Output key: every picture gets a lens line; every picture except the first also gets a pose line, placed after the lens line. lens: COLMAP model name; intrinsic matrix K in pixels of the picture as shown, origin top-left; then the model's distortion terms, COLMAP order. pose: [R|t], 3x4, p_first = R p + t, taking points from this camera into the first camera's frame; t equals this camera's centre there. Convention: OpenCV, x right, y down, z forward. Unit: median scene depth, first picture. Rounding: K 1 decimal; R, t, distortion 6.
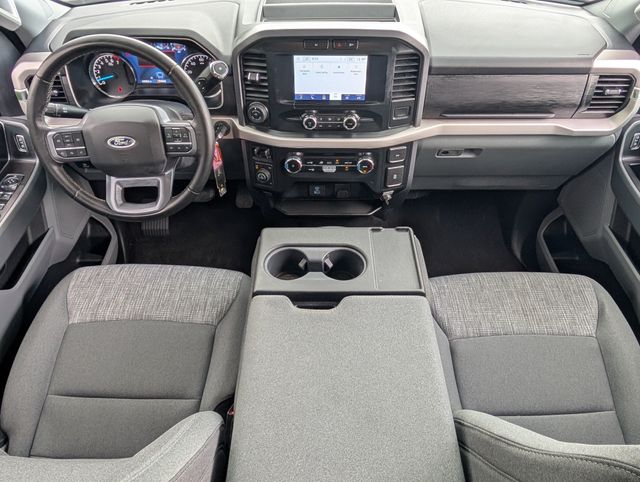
lens RADIAL K [[451.6, 0, 318.3], [0, 451.6, 254.7], [0, 0, 1]] dist [0.002008, 0.001467]
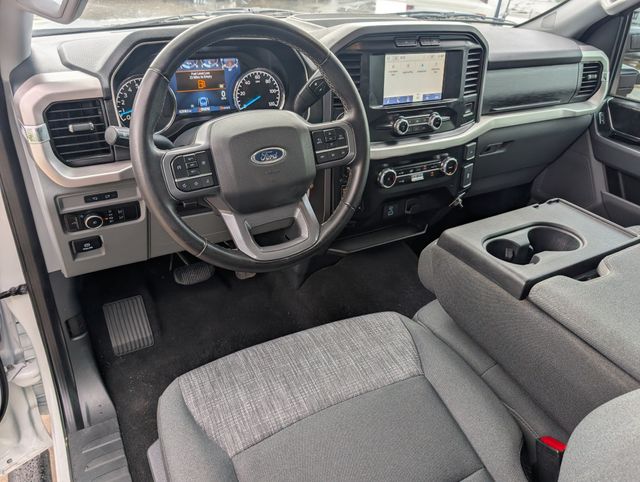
lens RADIAL K [[481.3, 0, 320.0], [0, 481.3, 241.0], [0, 0, 1]] dist [-0.004934, -0.002233]
pose [[0.856996, -0.213816, 0.468871, -0.663700], [0.323933, 0.931142, -0.167459, 0.029327], [-0.400780, 0.295394, 0.867247, 0.299396]]
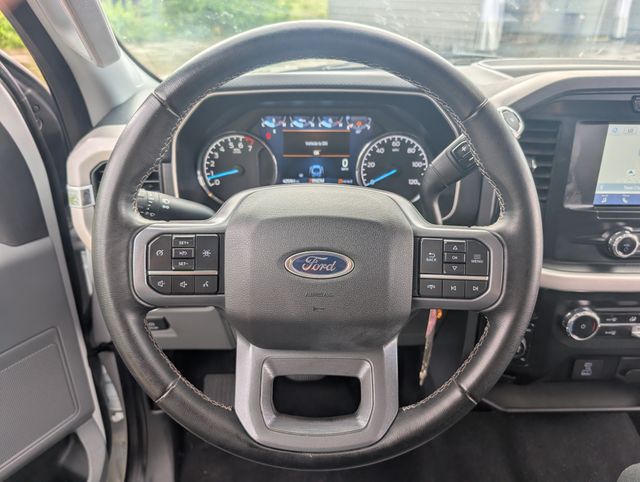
lens RADIAL K [[478.2, 0, 320.1], [0, 478.2, 250.7], [0, 0, 1]] dist [-0.025354, -0.003356]
pose [[0.999875, -0.000449, 0.015794, -0.382765], [0.005488, 0.947231, -0.320506, -0.112045], [-0.014817, 0.320553, 0.947115, 0.489071]]
